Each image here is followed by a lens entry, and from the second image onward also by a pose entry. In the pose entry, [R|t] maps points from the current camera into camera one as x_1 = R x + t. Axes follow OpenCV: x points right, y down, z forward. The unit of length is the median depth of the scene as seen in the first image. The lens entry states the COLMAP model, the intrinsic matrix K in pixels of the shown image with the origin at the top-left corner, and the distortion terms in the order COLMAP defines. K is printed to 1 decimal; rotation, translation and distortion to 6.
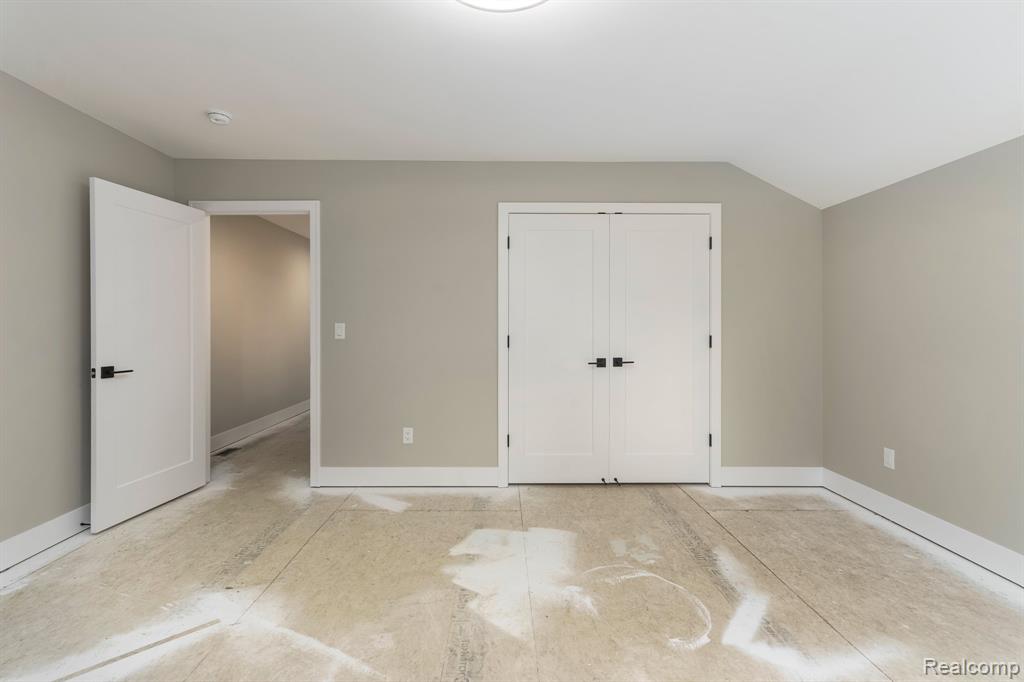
lens RADIAL K [[457.4, 0, 511.5], [0, 457.4, 331.3], [0, 0, 1]] dist [-0.000789, -0.000370]
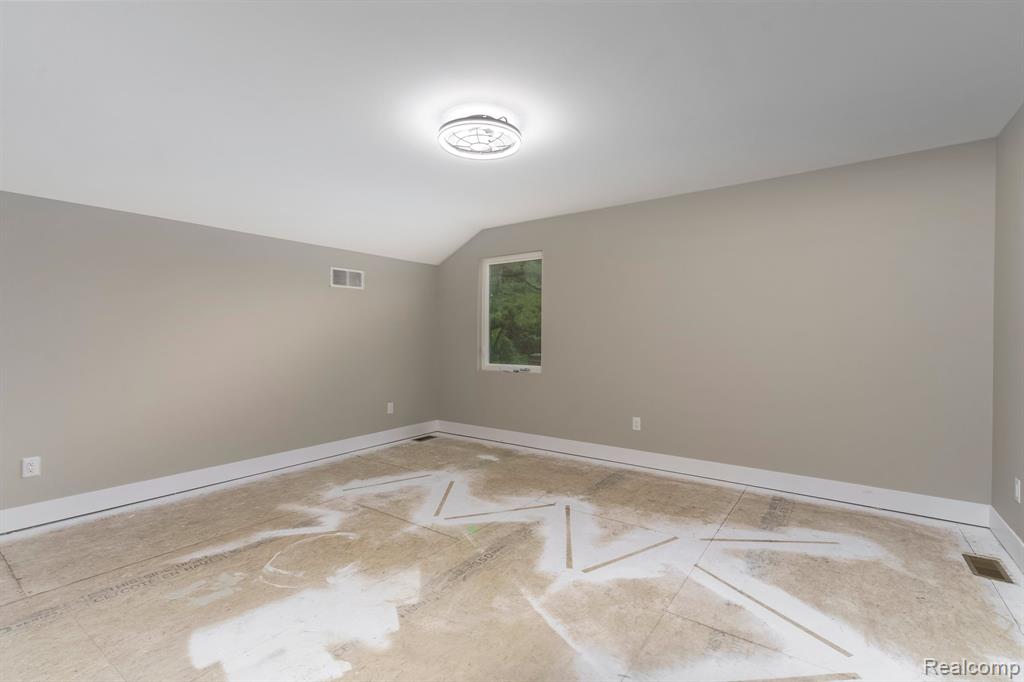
lens RADIAL K [[457.4, 0, 511.5], [0, 457.4, 331.3], [0, 0, 1]] dist [-0.000789, -0.000370]
pose [[-0.796053, 0.001488, 0.605225, -0.908086], [0.004257, 0.999986, 0.003140, -0.020396], [-0.605212, 0.005076, -0.796048, 1.714667]]
